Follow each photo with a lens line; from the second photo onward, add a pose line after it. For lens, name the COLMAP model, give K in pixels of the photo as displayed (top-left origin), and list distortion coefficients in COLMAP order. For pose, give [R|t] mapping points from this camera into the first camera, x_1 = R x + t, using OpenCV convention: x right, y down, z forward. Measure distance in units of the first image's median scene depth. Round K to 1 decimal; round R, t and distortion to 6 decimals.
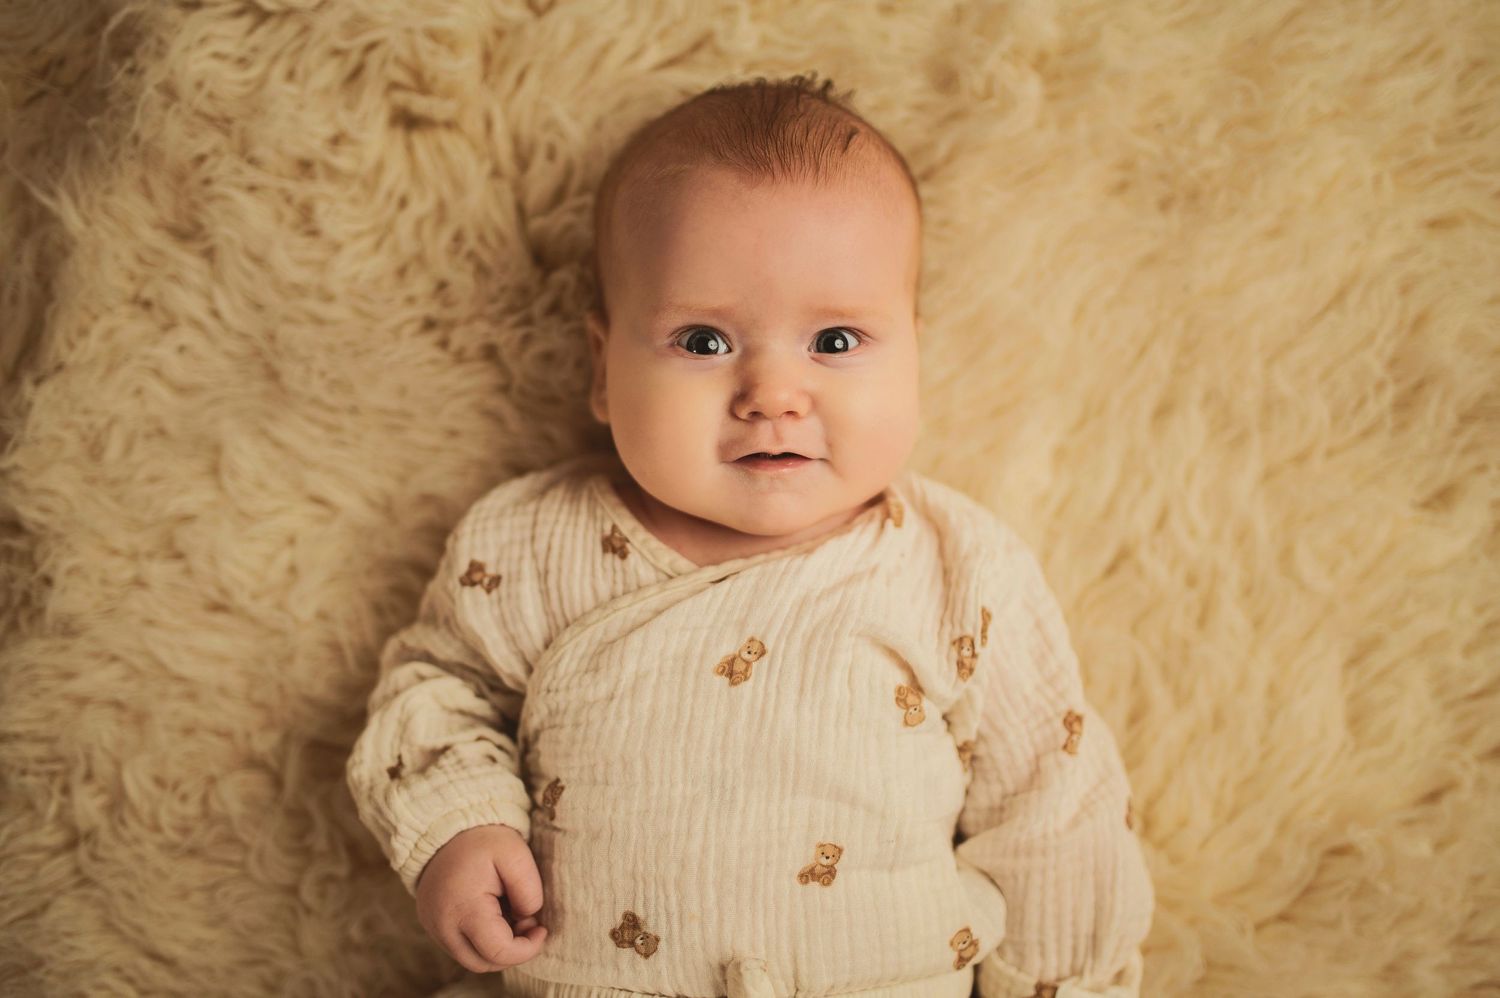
lens RADIAL K [[1499.4, 0, 728.7], [0, 1499.4, 539.4], [0, 0, 1]] dist [-0.010323, 0.000000]
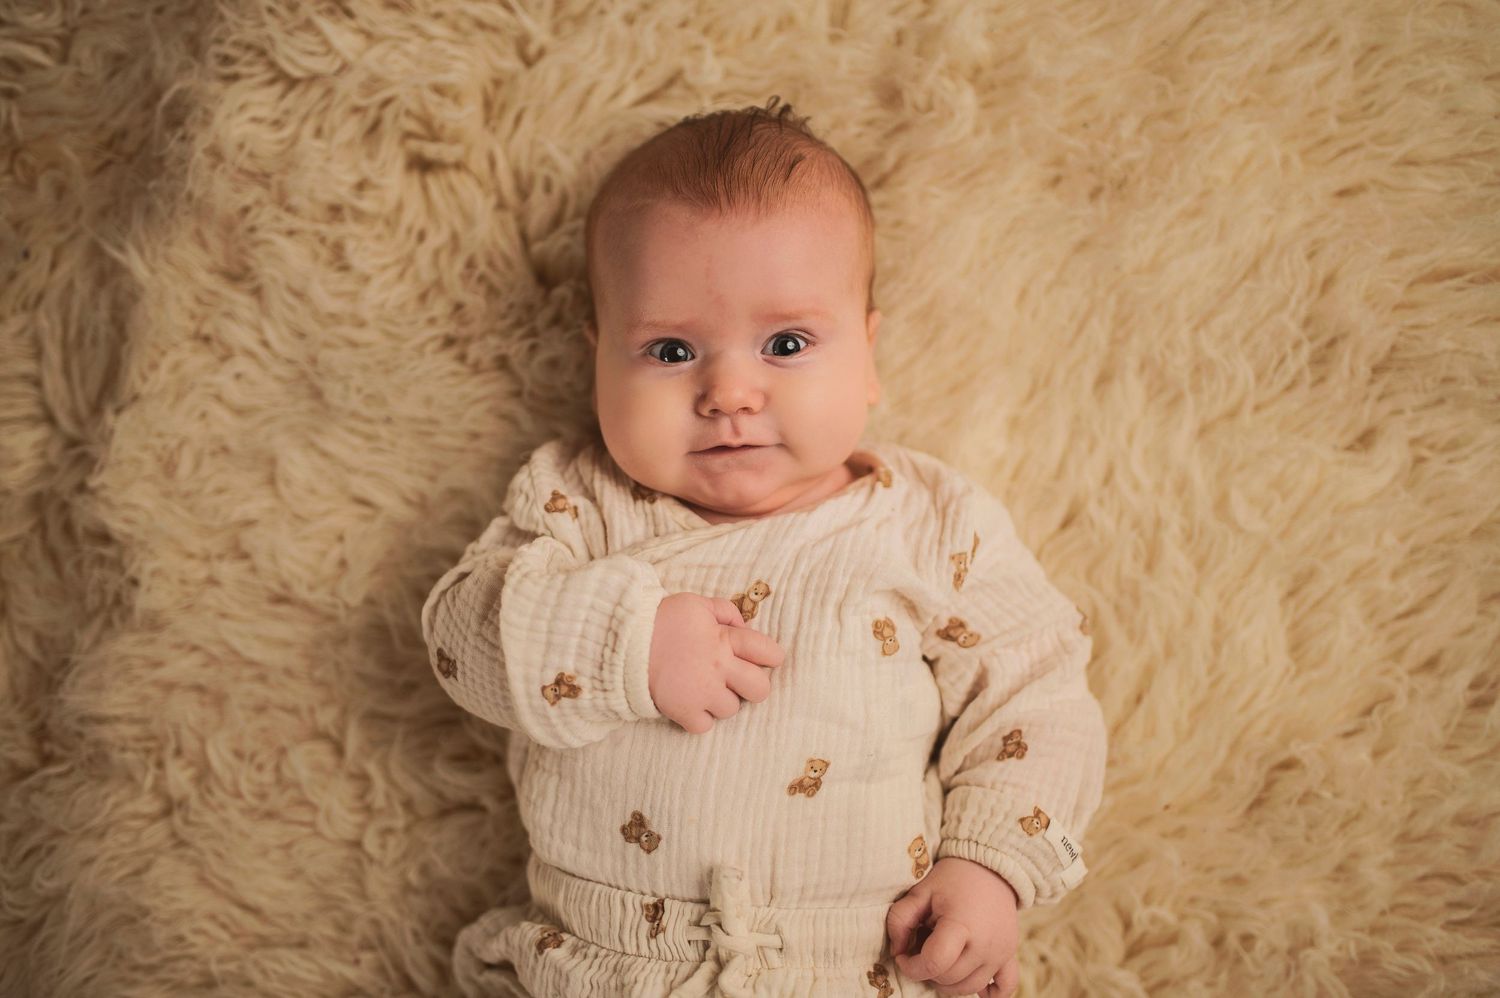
lens RADIAL K [[1499.4, 0, 693.1], [0, 1499.4, 550.9], [0, 0, 1]] dist [-0.010323, 0.000000]
pose [[0.997189, -0.053785, -0.052171, 0.036756], [0.053874, 0.998548, 0.000291, 0.025781], [0.052079, -0.003101, 0.998638, -0.133109]]
